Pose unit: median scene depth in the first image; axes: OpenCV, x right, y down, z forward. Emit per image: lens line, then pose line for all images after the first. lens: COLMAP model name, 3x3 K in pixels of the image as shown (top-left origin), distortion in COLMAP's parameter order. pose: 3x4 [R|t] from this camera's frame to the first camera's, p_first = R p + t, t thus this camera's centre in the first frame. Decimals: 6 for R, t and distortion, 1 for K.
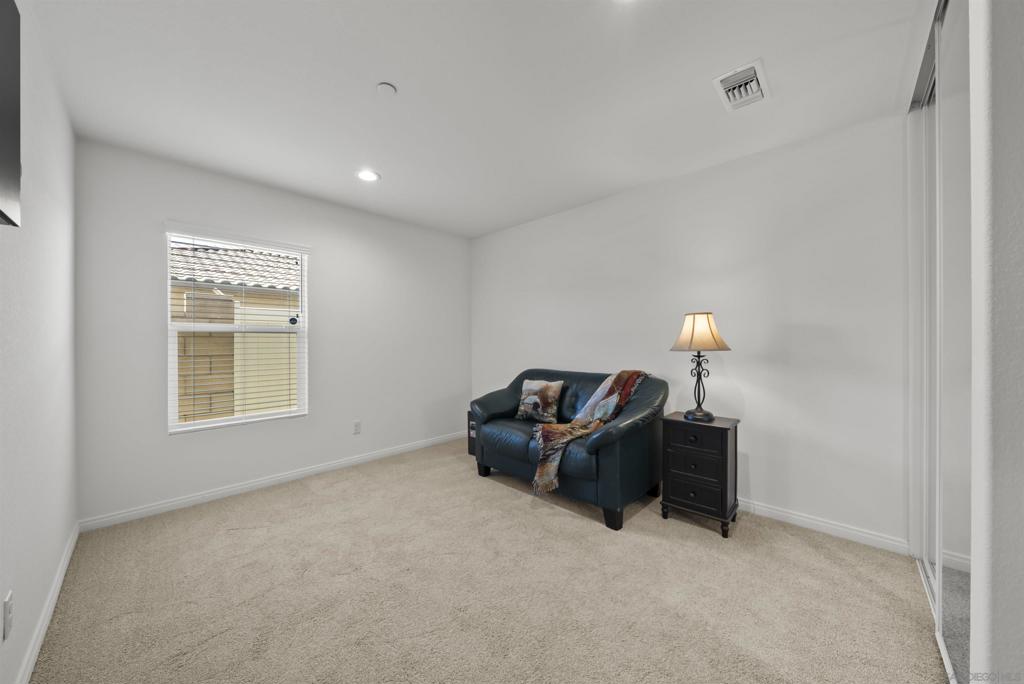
lens RADIAL K [[354.3, 0, 511.0], [0, 354.3, 342.9], [0, 0, 1]] dist [-0.002401, -0.000077]
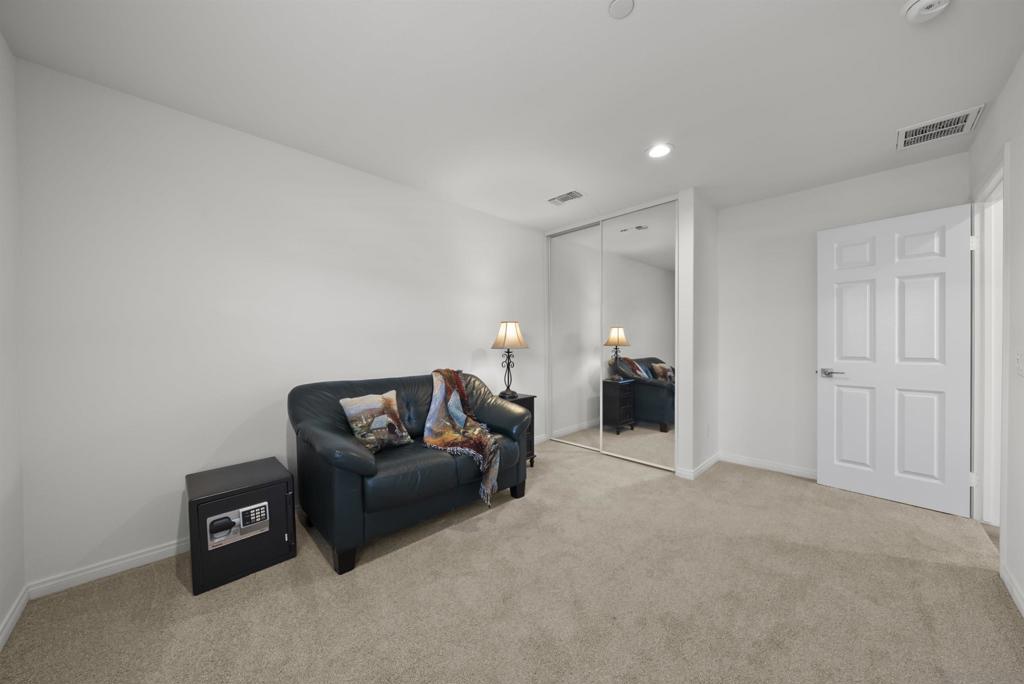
lens RADIAL K [[354.3, 0, 513.2], [0, 354.3, 342.5], [0, 0, 1]] dist [-0.002401, -0.000077]
pose [[0.022128, -0.001023, 0.999755, -0.862952], [0.001069, 0.999999, 0.000999, -0.002278], [-0.999755, 0.001046, 0.022129, 0.936614]]
